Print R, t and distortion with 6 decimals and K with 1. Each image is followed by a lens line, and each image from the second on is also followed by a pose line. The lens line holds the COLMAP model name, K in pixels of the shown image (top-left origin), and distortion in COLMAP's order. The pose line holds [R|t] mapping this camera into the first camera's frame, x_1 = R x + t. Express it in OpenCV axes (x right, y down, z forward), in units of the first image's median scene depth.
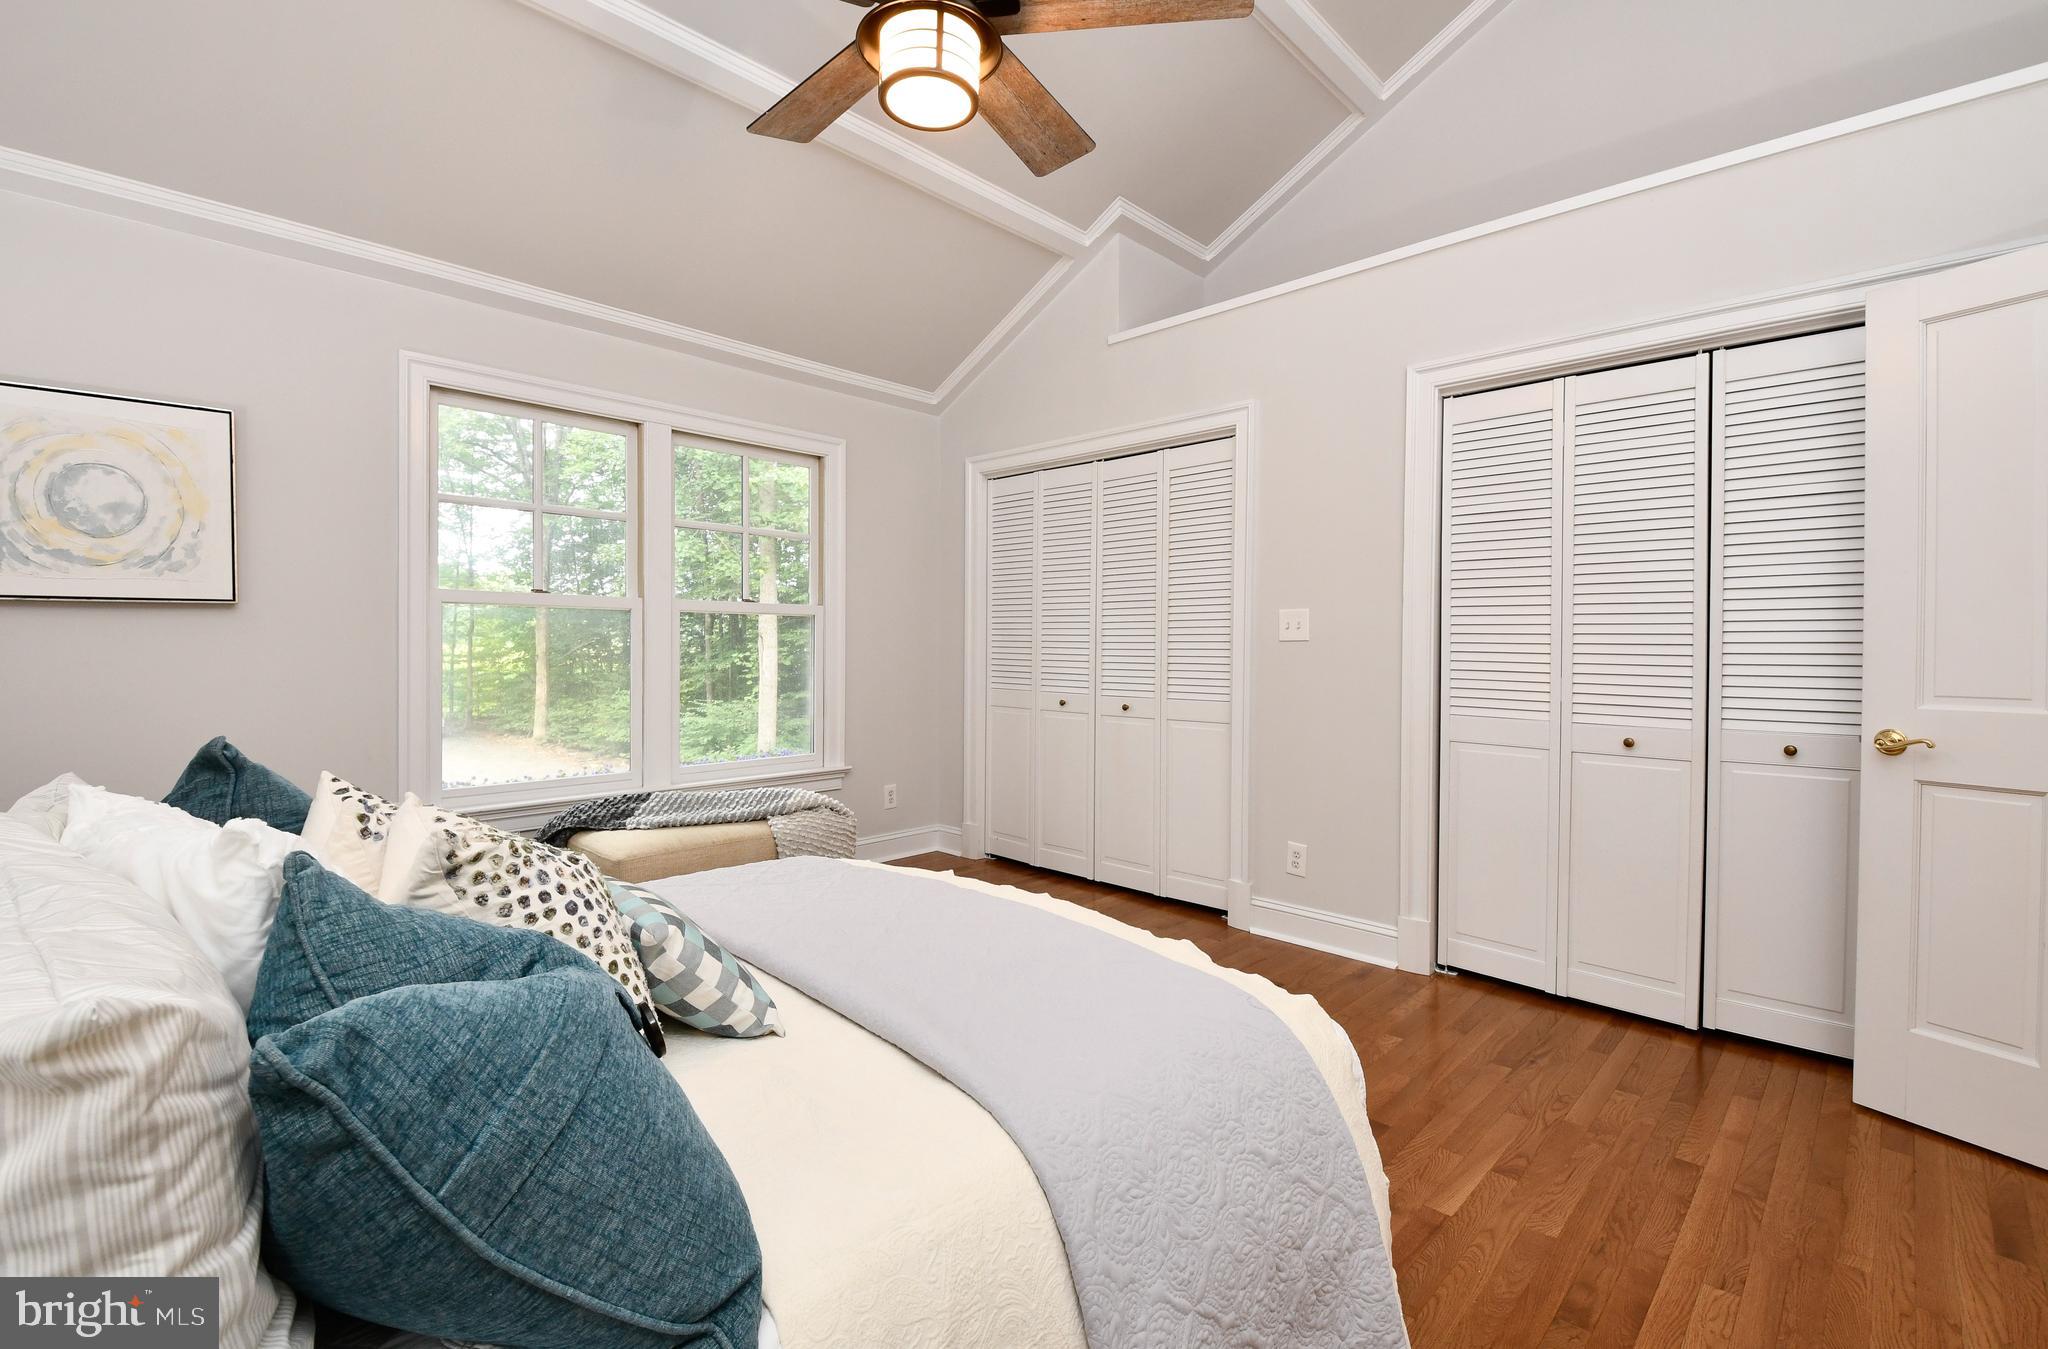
lens RADIAL K [[904.8, 0, 1013.0], [0, 904.8, 664.5], [0, 0, 1]] dist [0.003366, 0.000079]
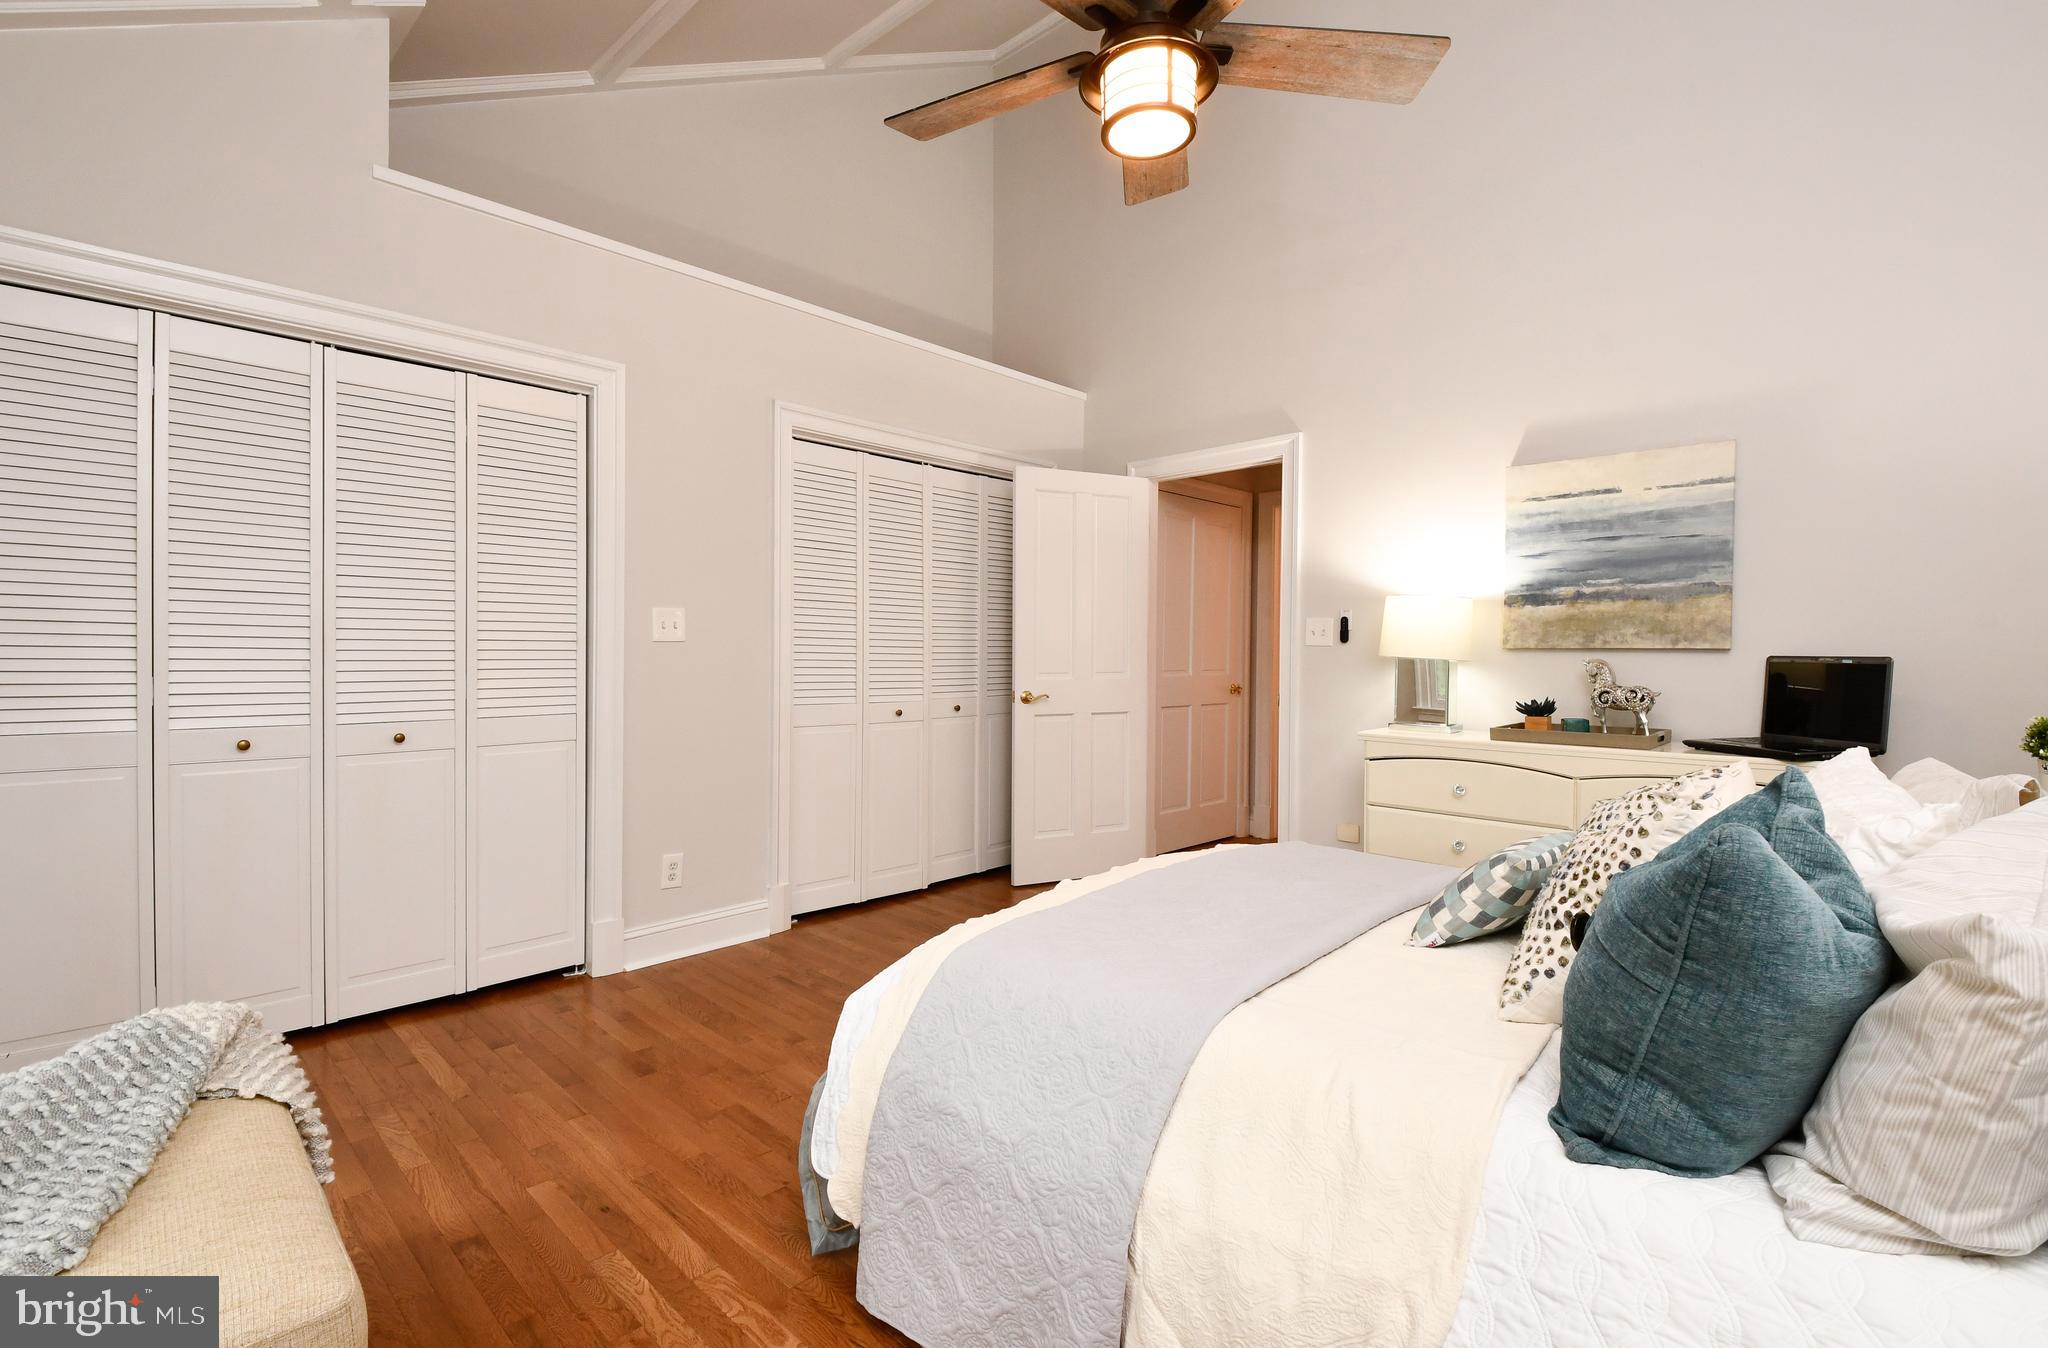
lens RADIAL K [[904.8, 0, 1012.8], [0, 904.8, 665.4], [0, 0, 1]] dist [0.003366, 0.000079]
pose [[-0.002601, -0.023444, 0.999722, -0.635964], [0.012383, 0.999648, 0.023474, -0.018858], [-0.999920, 0.012440, -0.002310, 0.644371]]
